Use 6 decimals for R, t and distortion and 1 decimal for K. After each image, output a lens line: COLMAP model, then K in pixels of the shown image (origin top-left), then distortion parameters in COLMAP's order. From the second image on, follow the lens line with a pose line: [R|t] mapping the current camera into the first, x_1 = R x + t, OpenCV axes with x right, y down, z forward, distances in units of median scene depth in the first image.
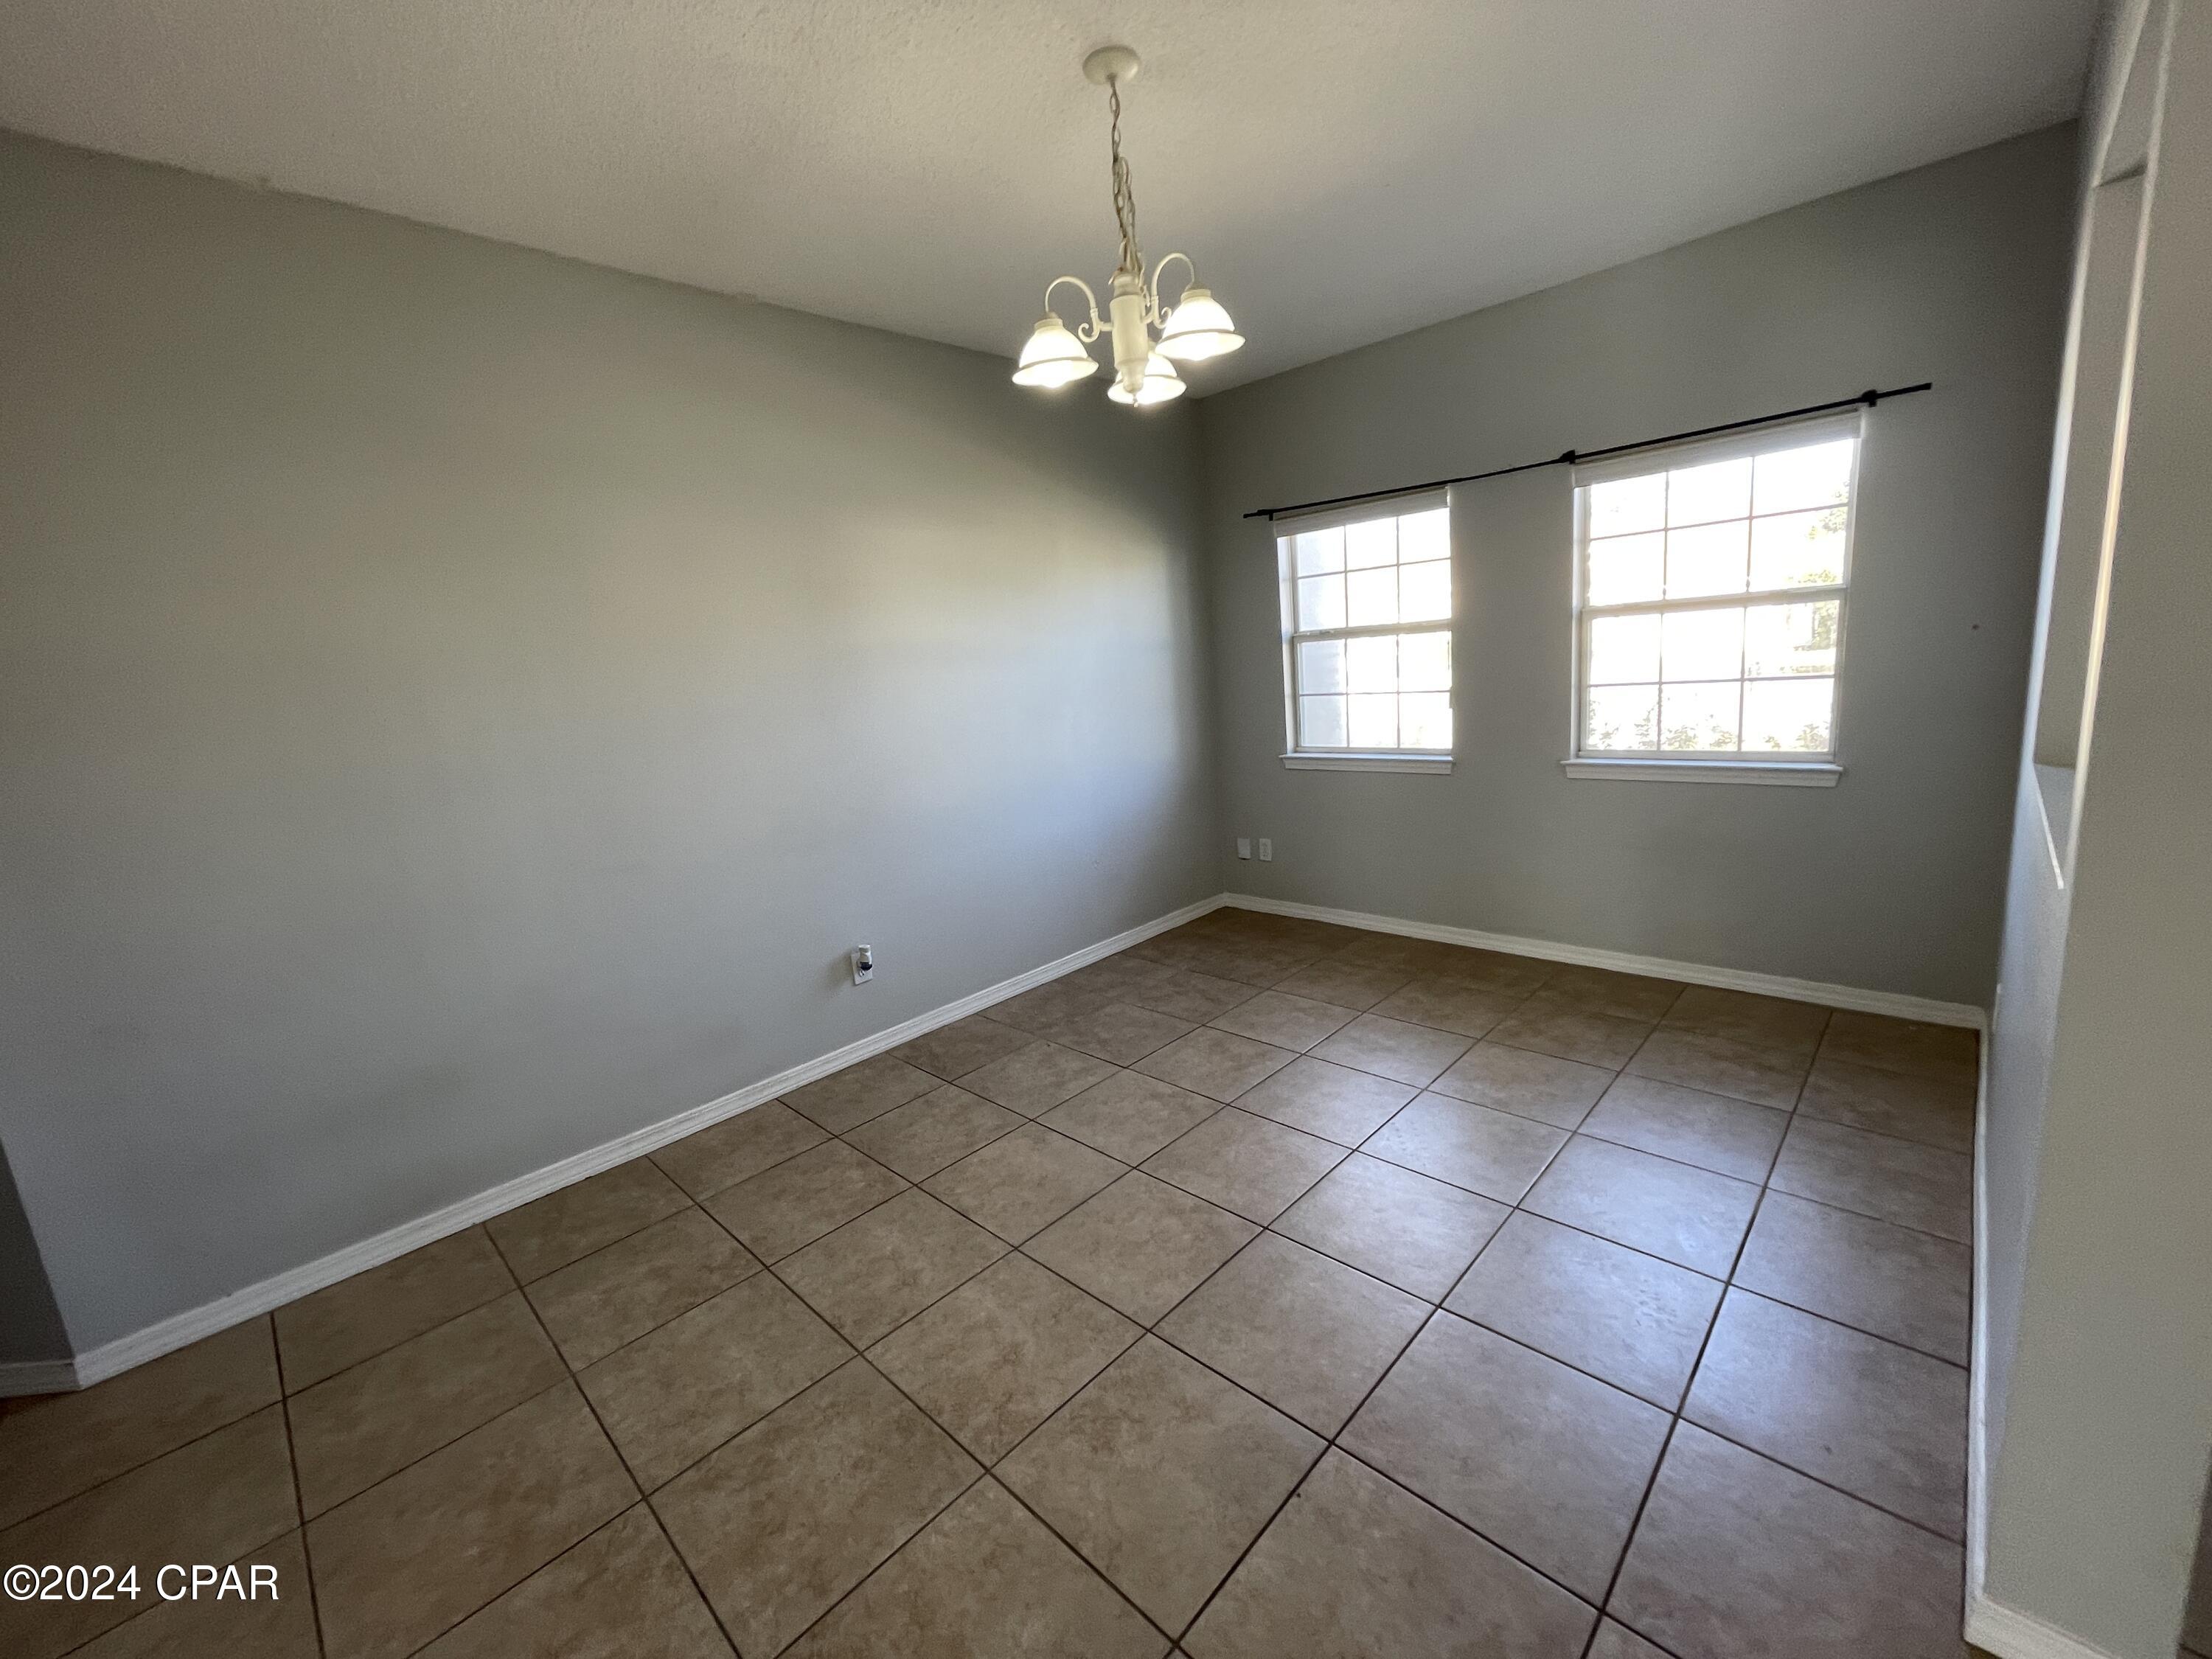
lens RADIAL K [[894.6, 0, 1101.0], [0, 894.6, 826.2], [0, 0, 1]] dist [-0.004787, 0.001398]
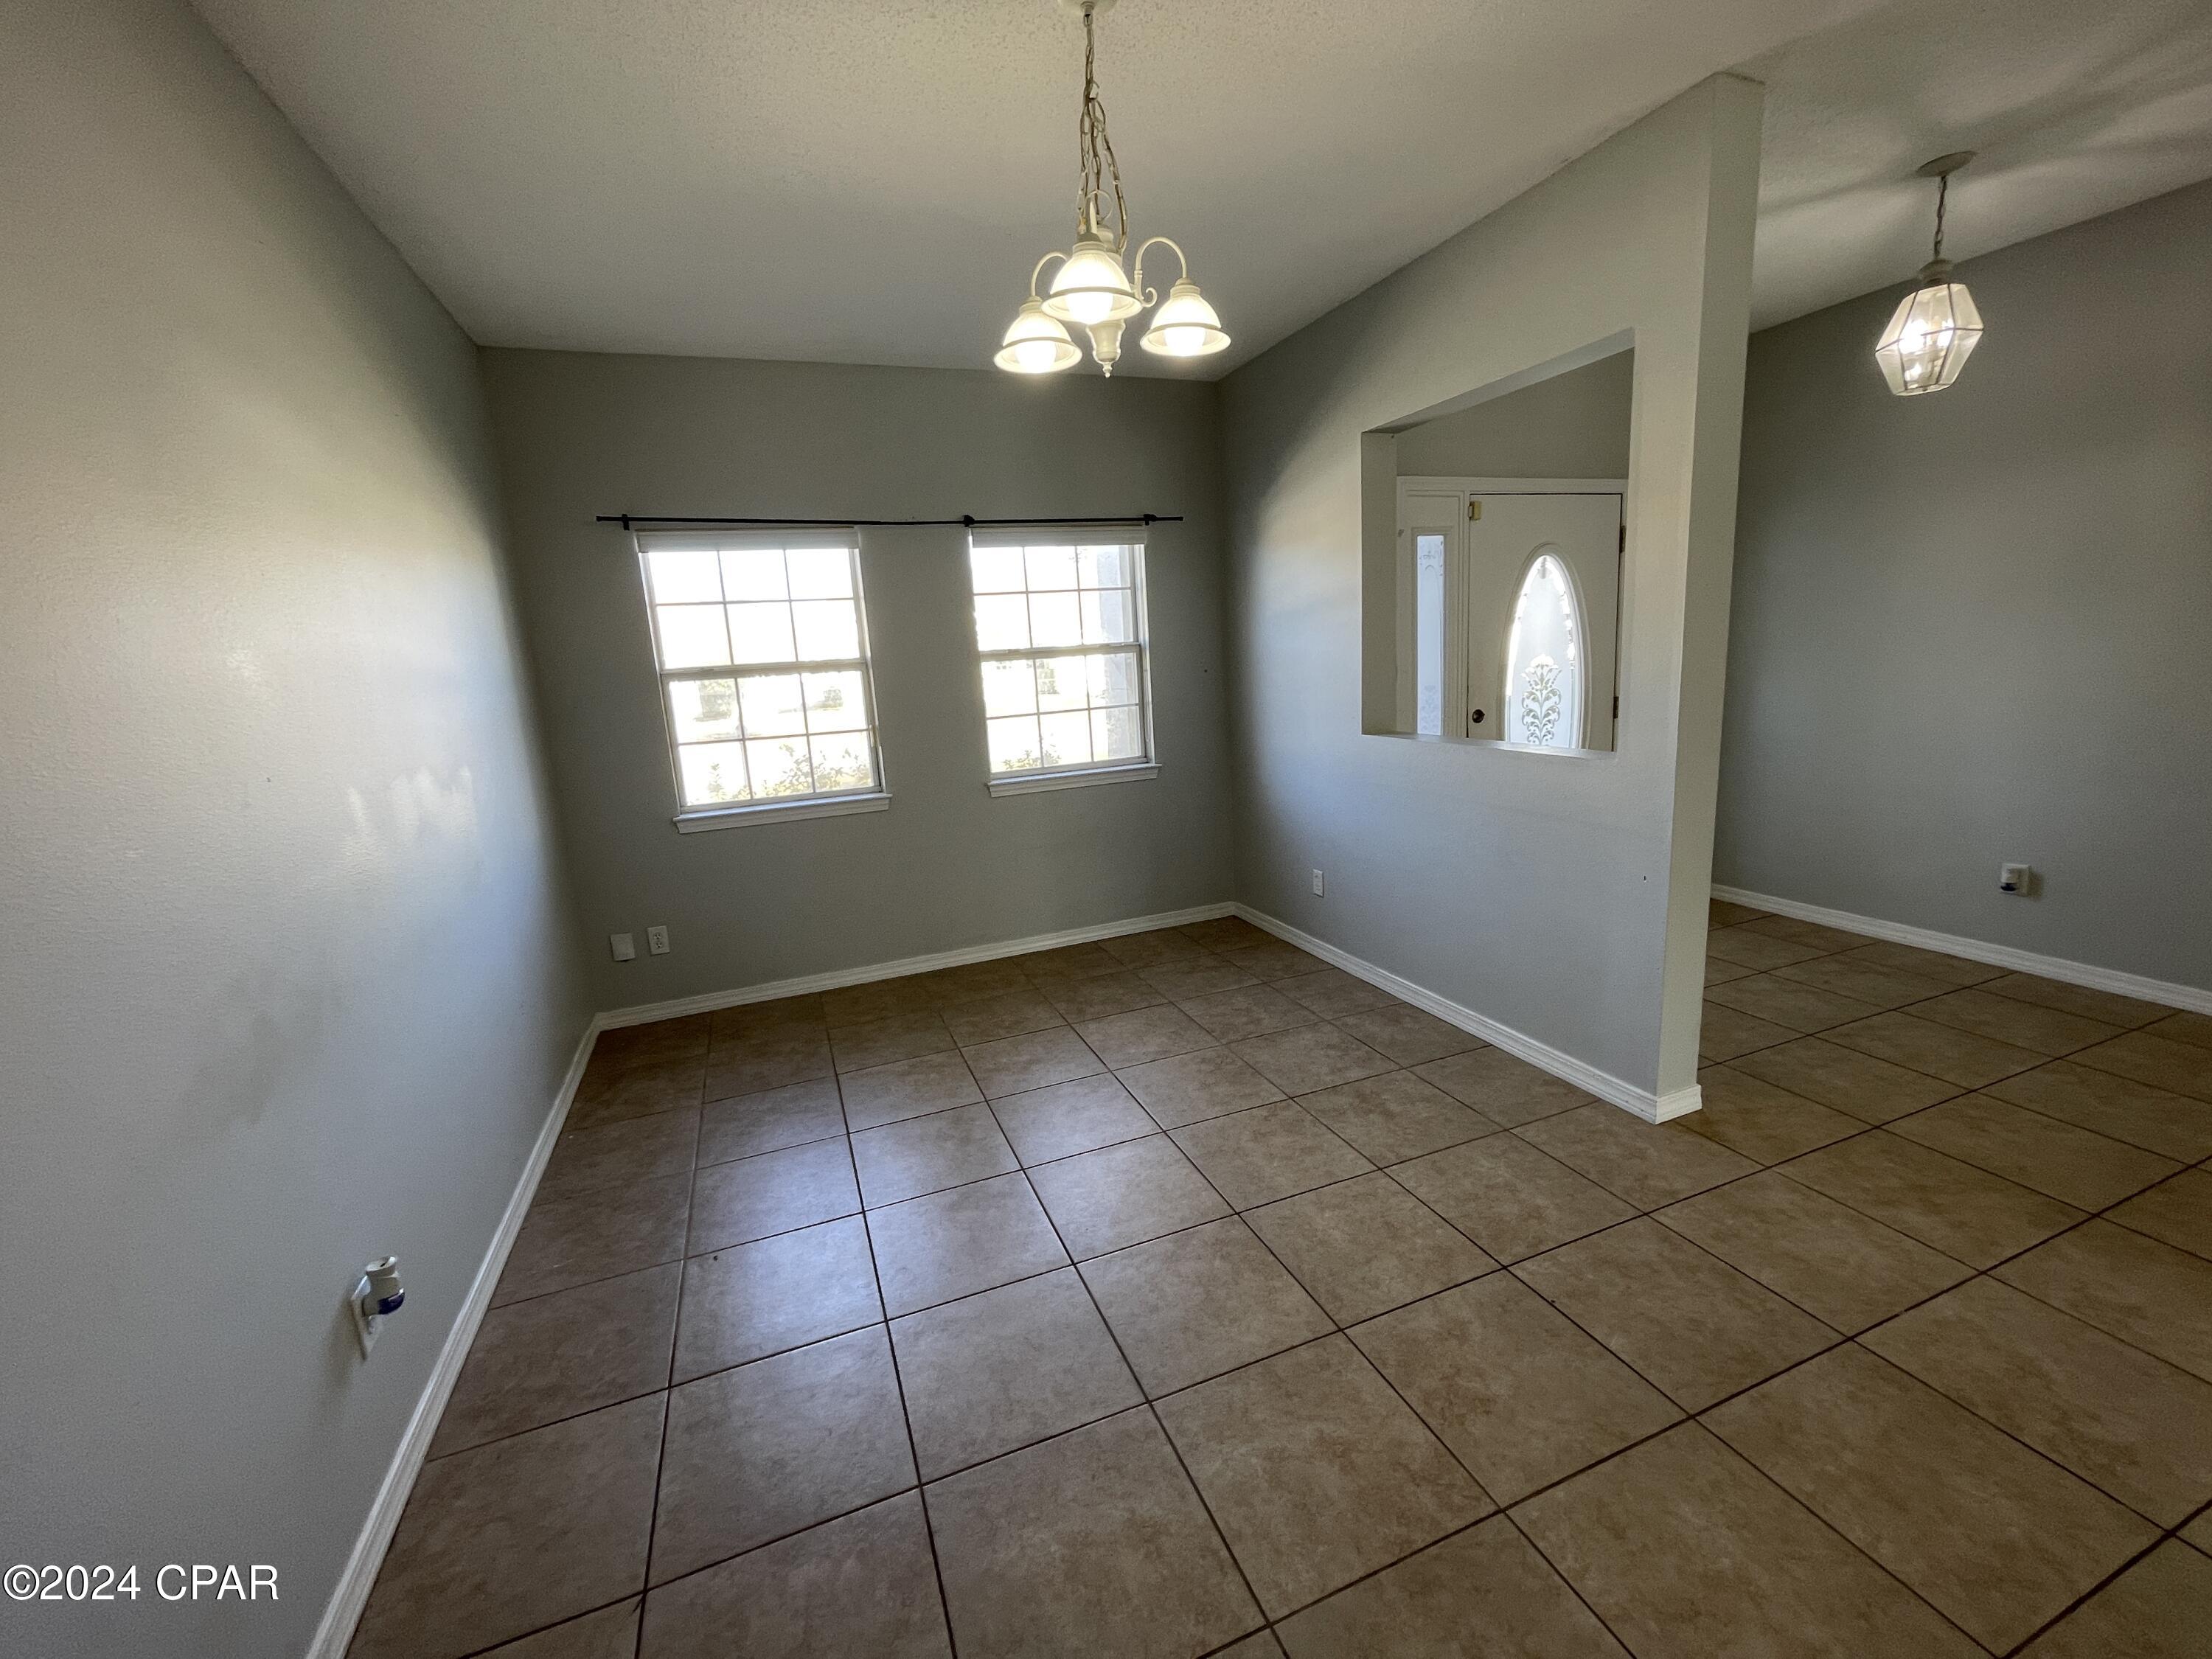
lens RADIAL K [[894.6, 0, 1101.0], [0, 894.6, 826.2], [0, 0, 1]] dist [-0.004787, 0.001398]
pose [[0.422822, -0.120173, 0.898209, -0.502332], [0.197545, 0.979554, 0.038064, -0.036665], [-0.884419, 0.161343, 0.437917, 0.414293]]
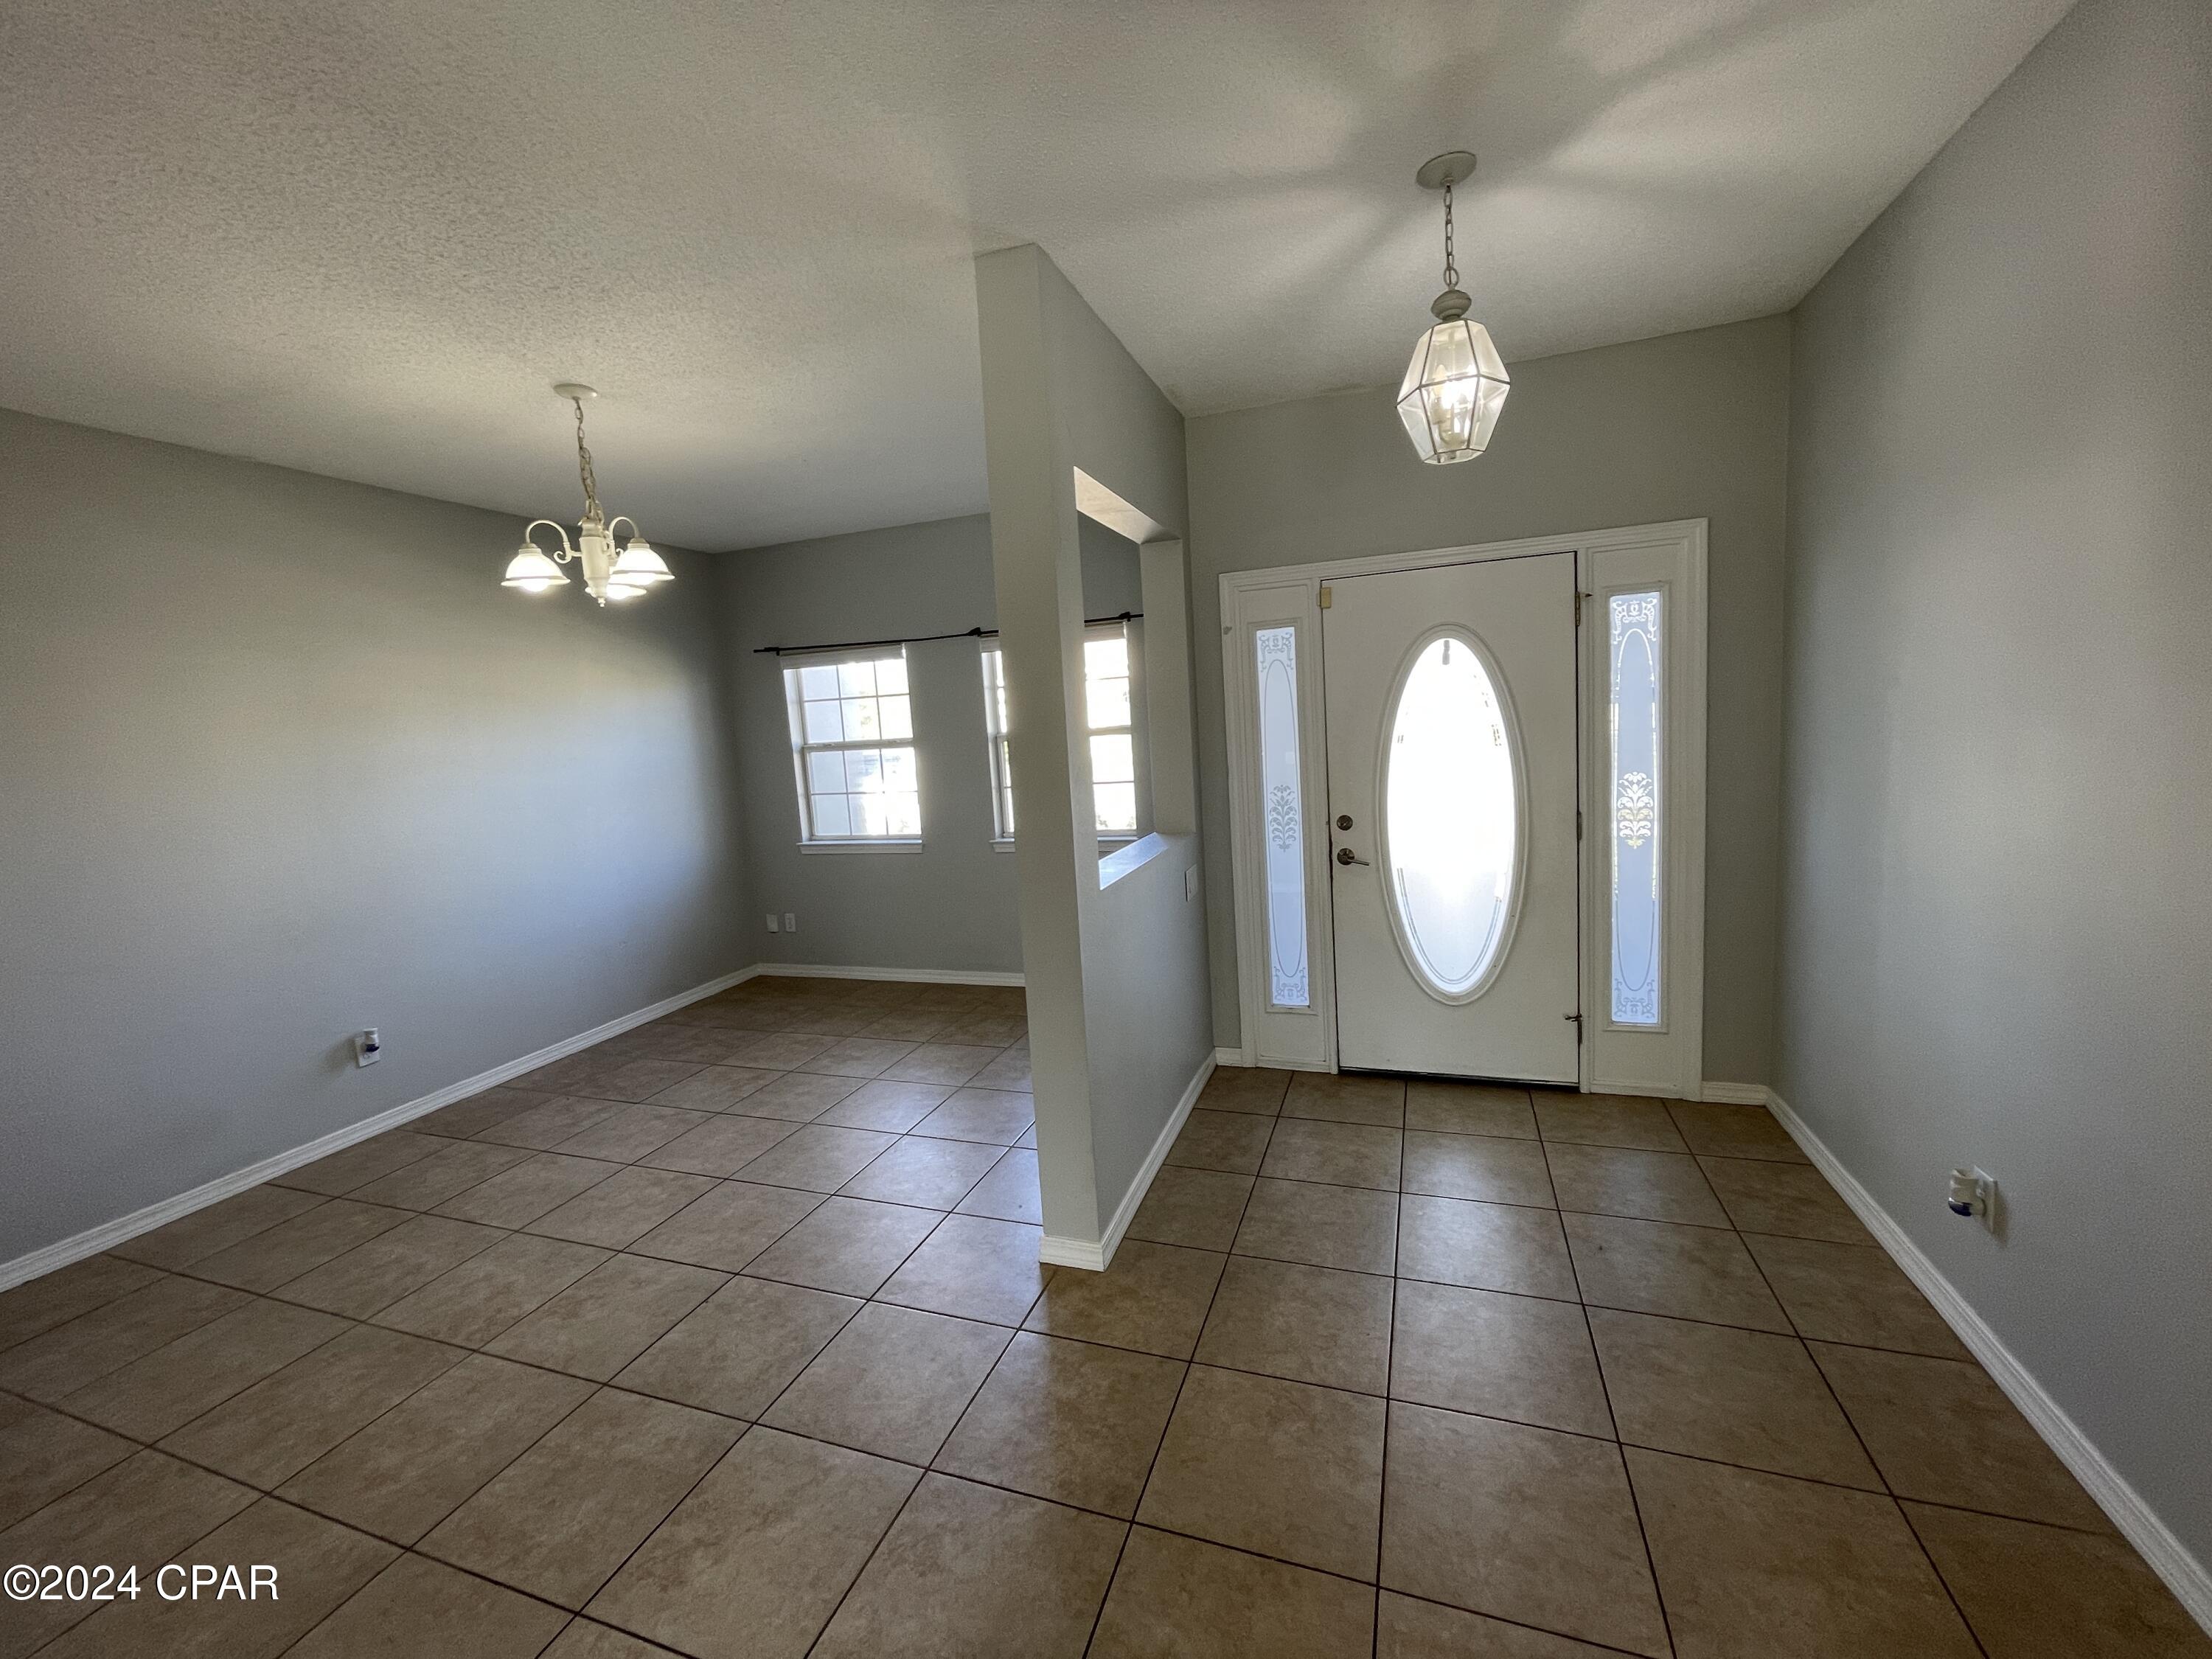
lens RADIAL K [[894.6, 0, 1101.0], [0, 894.6, 826.2], [0, 0, 1]] dist [-0.004787, 0.001398]
pose [[0.909946, -0.024845, 0.413981, 0.102080], [0.066471, 0.994036, -0.086447, 0.041015], [-0.409364, 0.106180, 0.906171, -0.377379]]
